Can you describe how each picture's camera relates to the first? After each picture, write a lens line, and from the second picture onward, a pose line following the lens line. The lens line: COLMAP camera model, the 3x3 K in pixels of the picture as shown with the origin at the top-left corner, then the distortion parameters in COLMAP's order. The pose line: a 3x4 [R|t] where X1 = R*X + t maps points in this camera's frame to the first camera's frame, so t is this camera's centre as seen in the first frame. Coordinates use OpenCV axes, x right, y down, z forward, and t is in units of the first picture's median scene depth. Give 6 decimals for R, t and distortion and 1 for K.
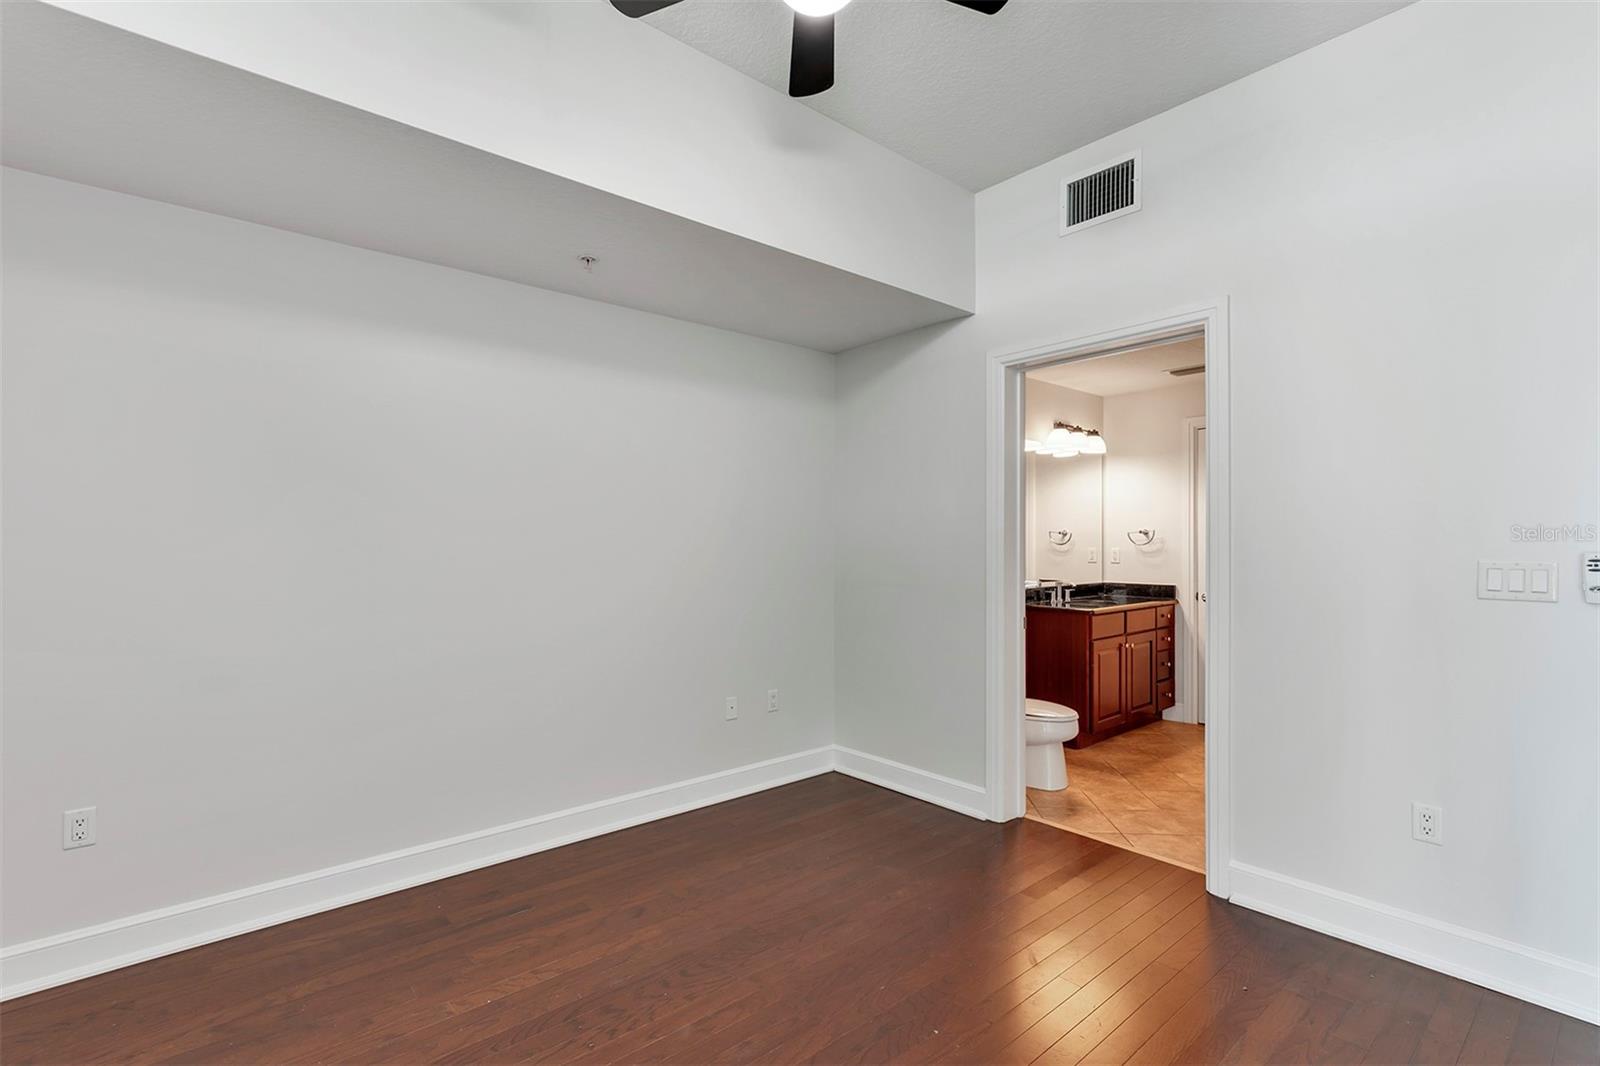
lens RADIAL K [[724.8, 0, 790.1], [0, 724.8, 535.8], [0, 0, 1]] dist [0.005832, 0.000127]
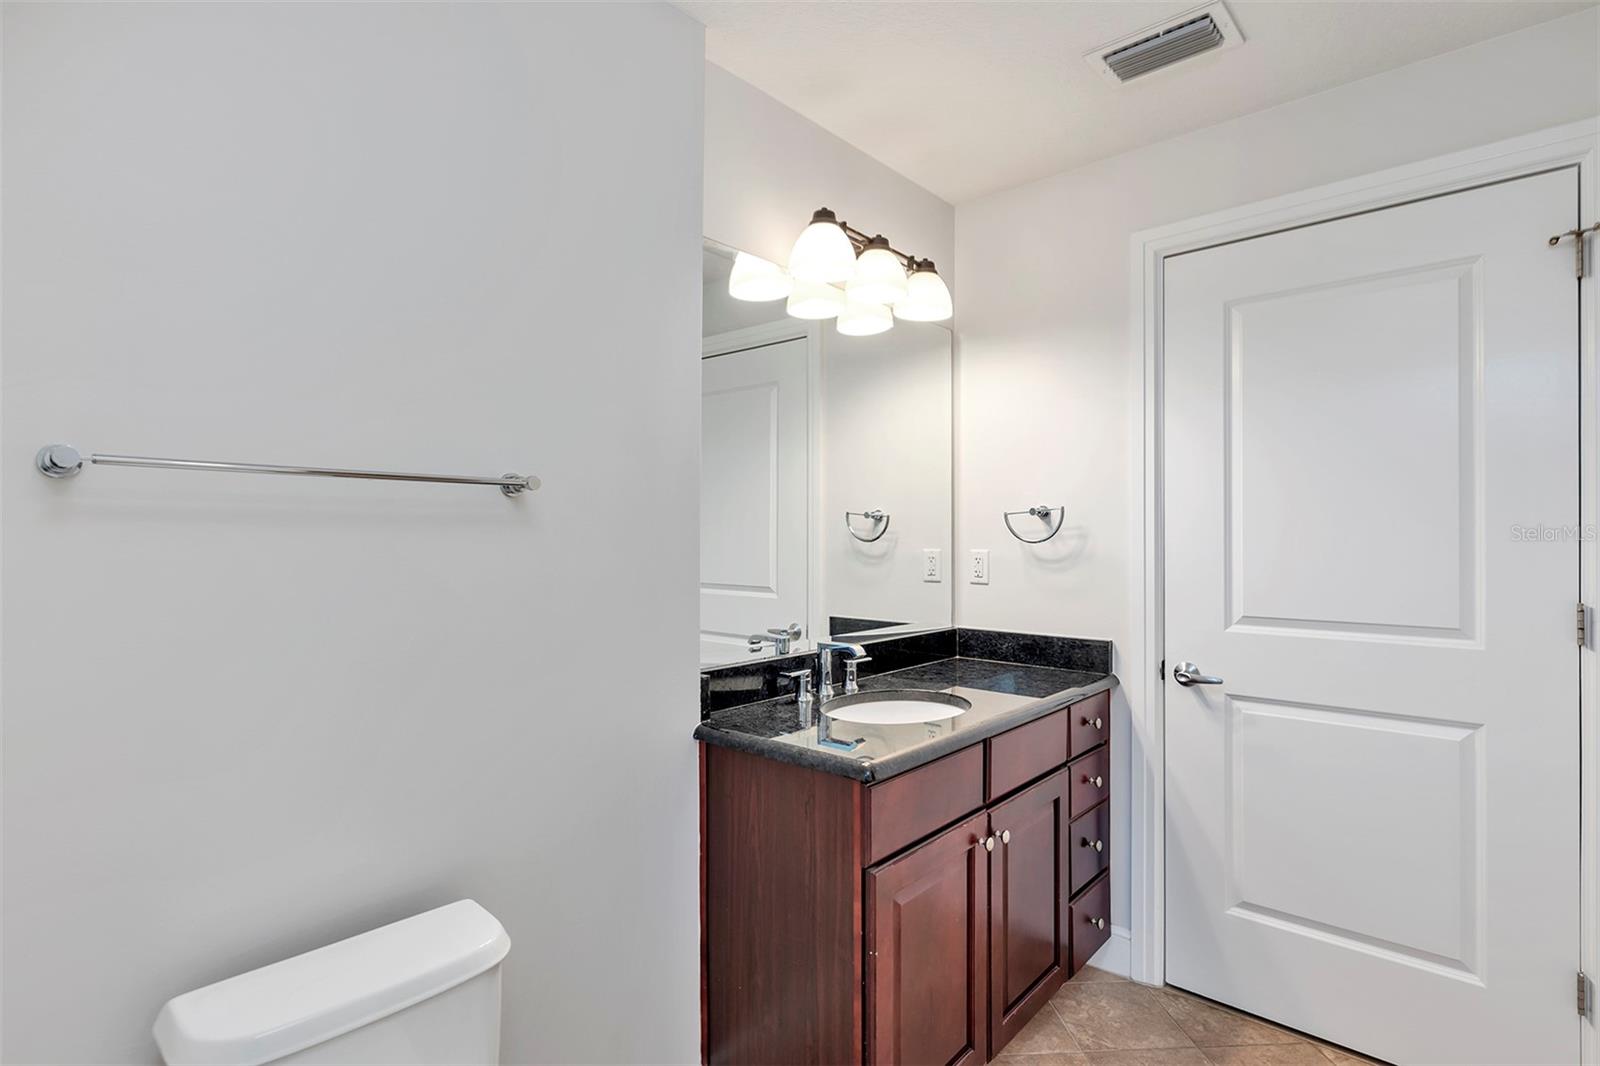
lens RADIAL K [[776.4, 0, 801.5], [0, 776.4, 527.7], [0, 0, 1]] dist [0.000289, -0.000029]
pose [[0.988944, 0.001632, 0.148283, 0.295923], [-0.001739, 0.999998, 0.000594, 0.004103], [-0.148282, -0.000846, 0.988945, 0.599546]]
